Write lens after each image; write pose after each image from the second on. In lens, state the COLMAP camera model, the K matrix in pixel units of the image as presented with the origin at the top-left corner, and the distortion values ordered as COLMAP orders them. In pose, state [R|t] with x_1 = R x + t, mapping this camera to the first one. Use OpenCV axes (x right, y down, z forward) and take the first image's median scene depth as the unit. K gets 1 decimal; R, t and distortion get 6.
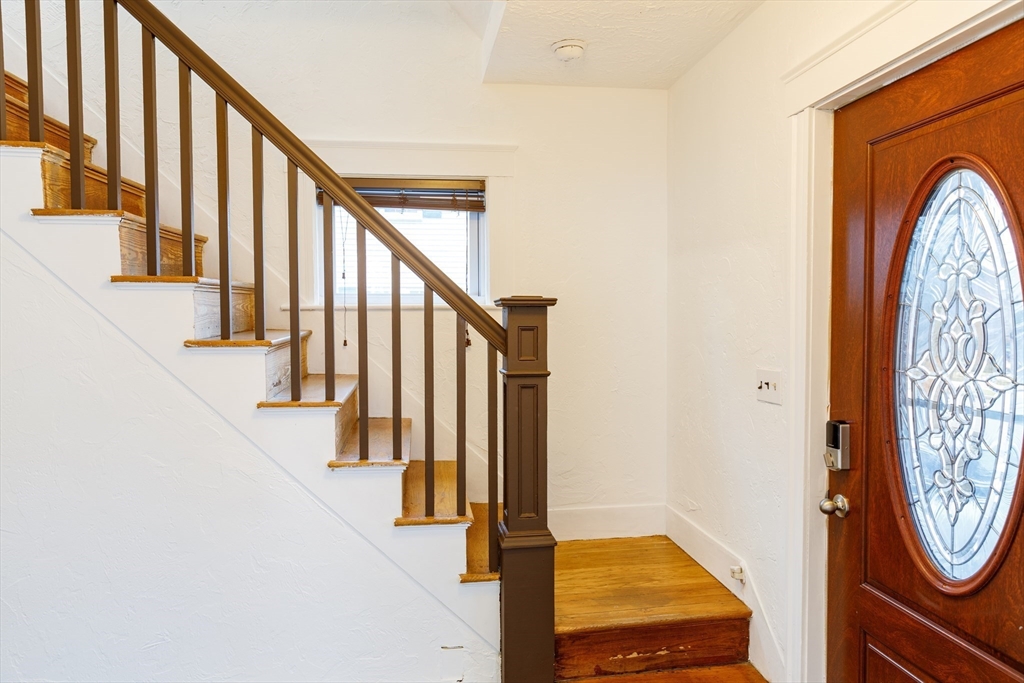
lens RADIAL K [[678.0, 0, 507.9], [0, 678.0, 343.7], [0, 0, 1]] dist [-0.000546, 0.001883]
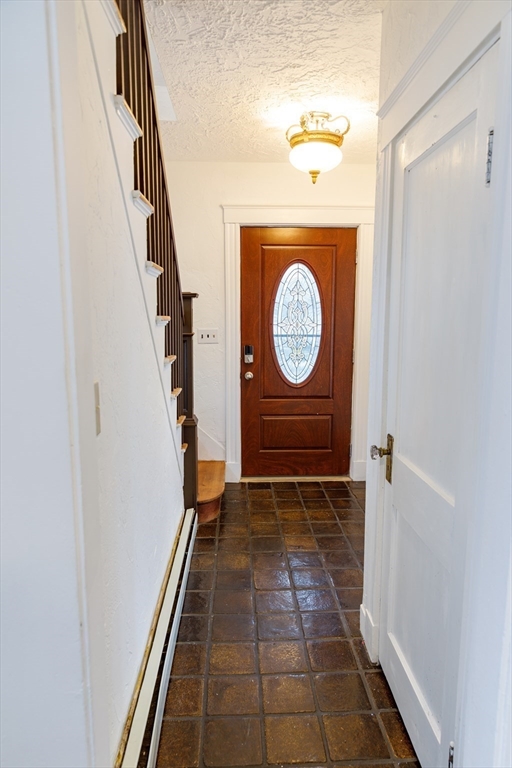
lens RADIAL K [[508.5, 0, 256.0], [0, 508.5, 384.0], [0, 0, 1]] dist [-0.000546, 0.001883]
pose [[0.083729, -0.135595, 0.987220, -1.540455], [0.035332, 0.990480, 0.133046, 0.000431], [-0.995862, 0.023740, 0.087723, 0.798494]]
